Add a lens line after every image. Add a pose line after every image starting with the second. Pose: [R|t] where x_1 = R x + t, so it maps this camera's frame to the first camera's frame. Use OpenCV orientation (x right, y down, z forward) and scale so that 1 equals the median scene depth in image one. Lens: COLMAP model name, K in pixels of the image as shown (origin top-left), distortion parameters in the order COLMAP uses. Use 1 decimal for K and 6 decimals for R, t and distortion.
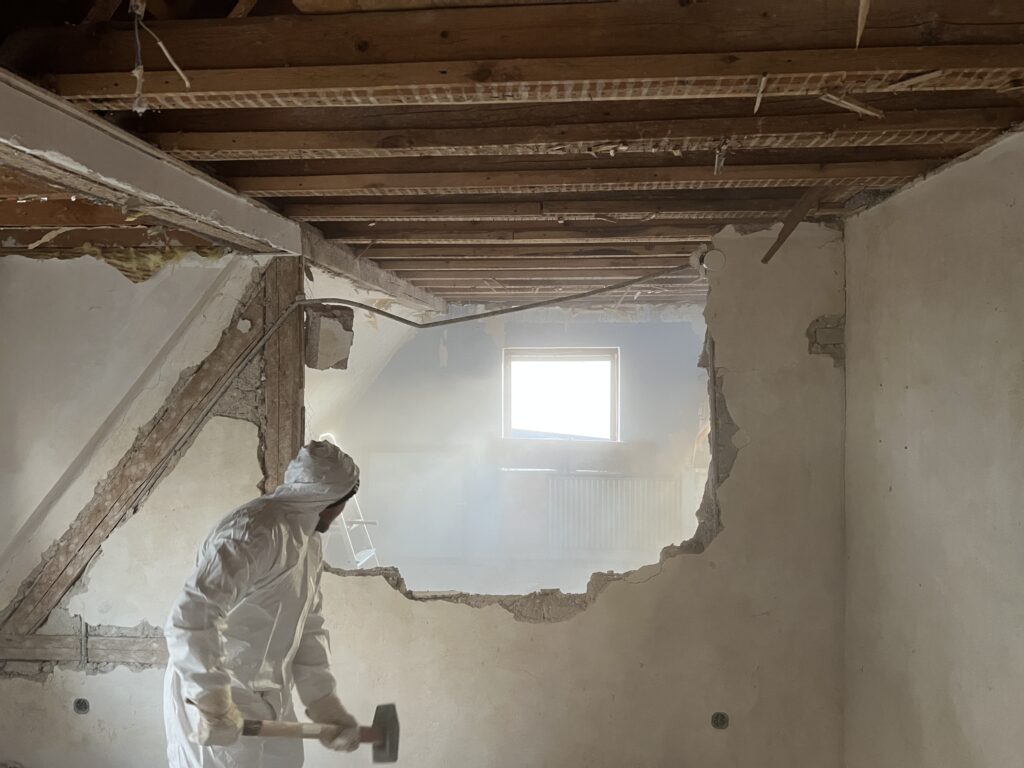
lens RADIAL K [[754.2, 0, 516.4], [0, 754.2, 391.3], [0, 0, 1]] dist [0.055295, -0.056595]
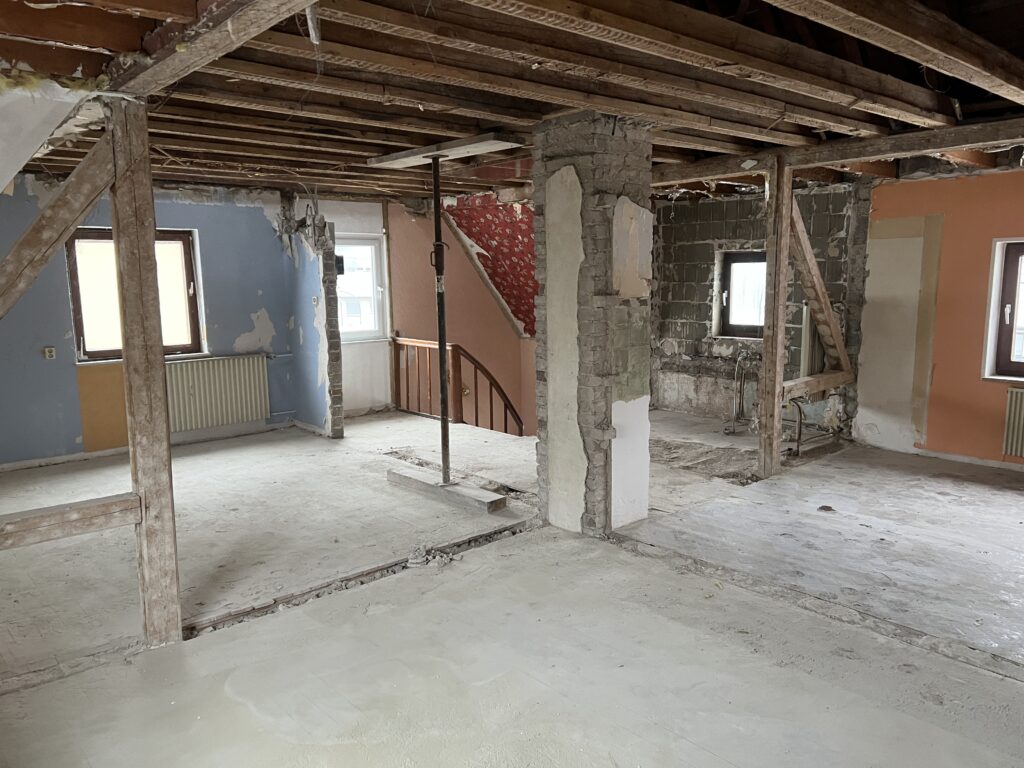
lens RADIAL K [[754.2, 0, 509.1], [0, 754.2, 391.3], [0, 0, 1]] dist [0.055295, -0.056595]
pose [[0.709494, -0.121192, 0.694212, -0.670187], [0.037032, 0.990152, 0.135009, 0.074294], [-0.703738, -0.070081, 0.706995, -0.043461]]
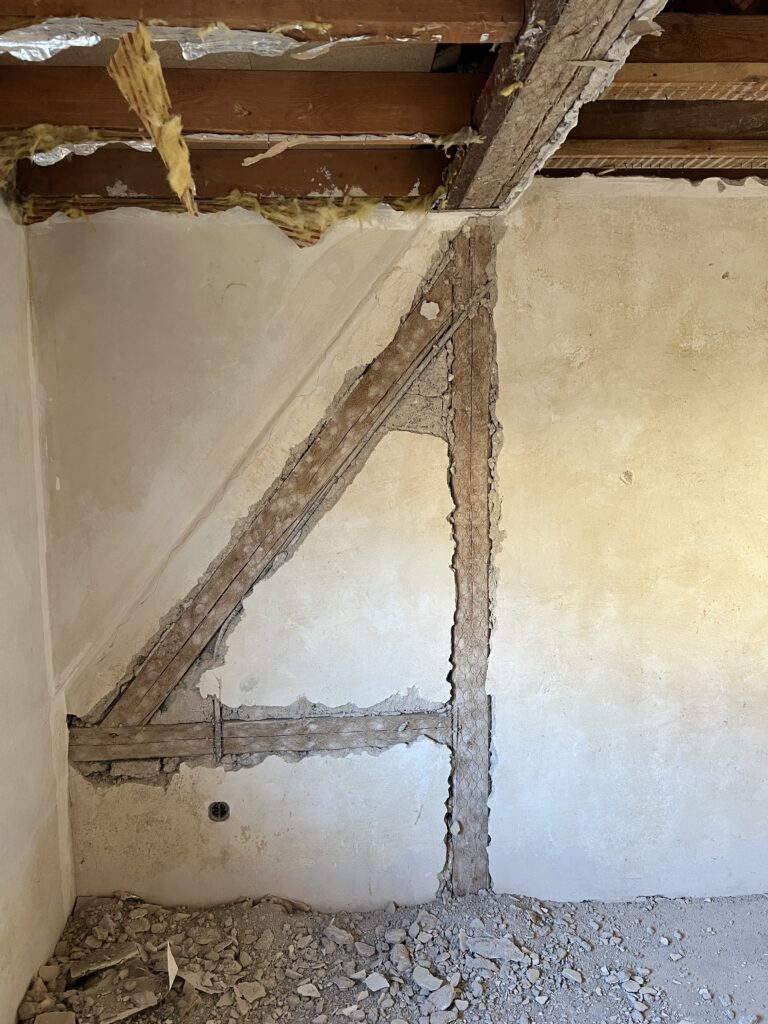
lens RADIAL K [[754.2, 0, 391.7], [0, 754.2, 510.1], [0, 0, 1]] dist [0.055295, -0.056595]
pose [[0.990850, -0.034212, 0.130557, -0.493397], [0.026869, 0.997978, 0.057594, 0.068393], [-0.132264, -0.053559, 0.989766, 0.233568]]
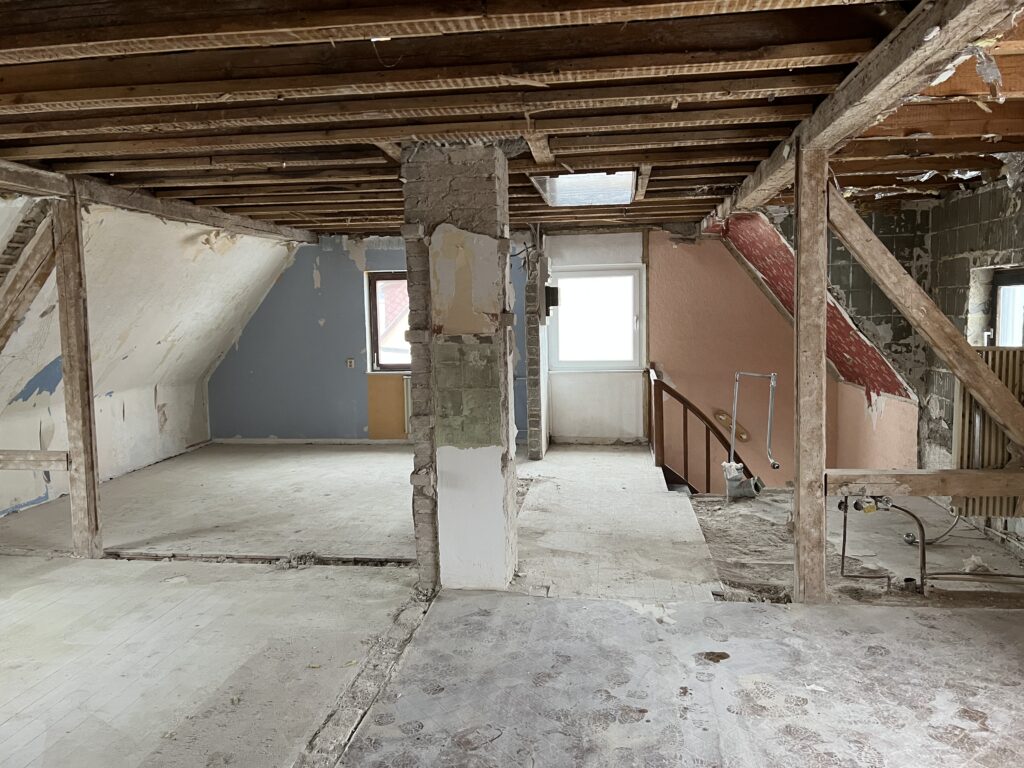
lens RADIAL K [[754.2, 0, 513.1], [0, 754.2, 378.7], [0, 0, 1]] dist [0.055295, -0.056595]
pose [[0.997324, -0.011792, -0.072155, 0.674294], [0.016192, 0.998025, 0.060696, 0.100380], [0.071297, -0.061702, 0.995545, -0.455074]]
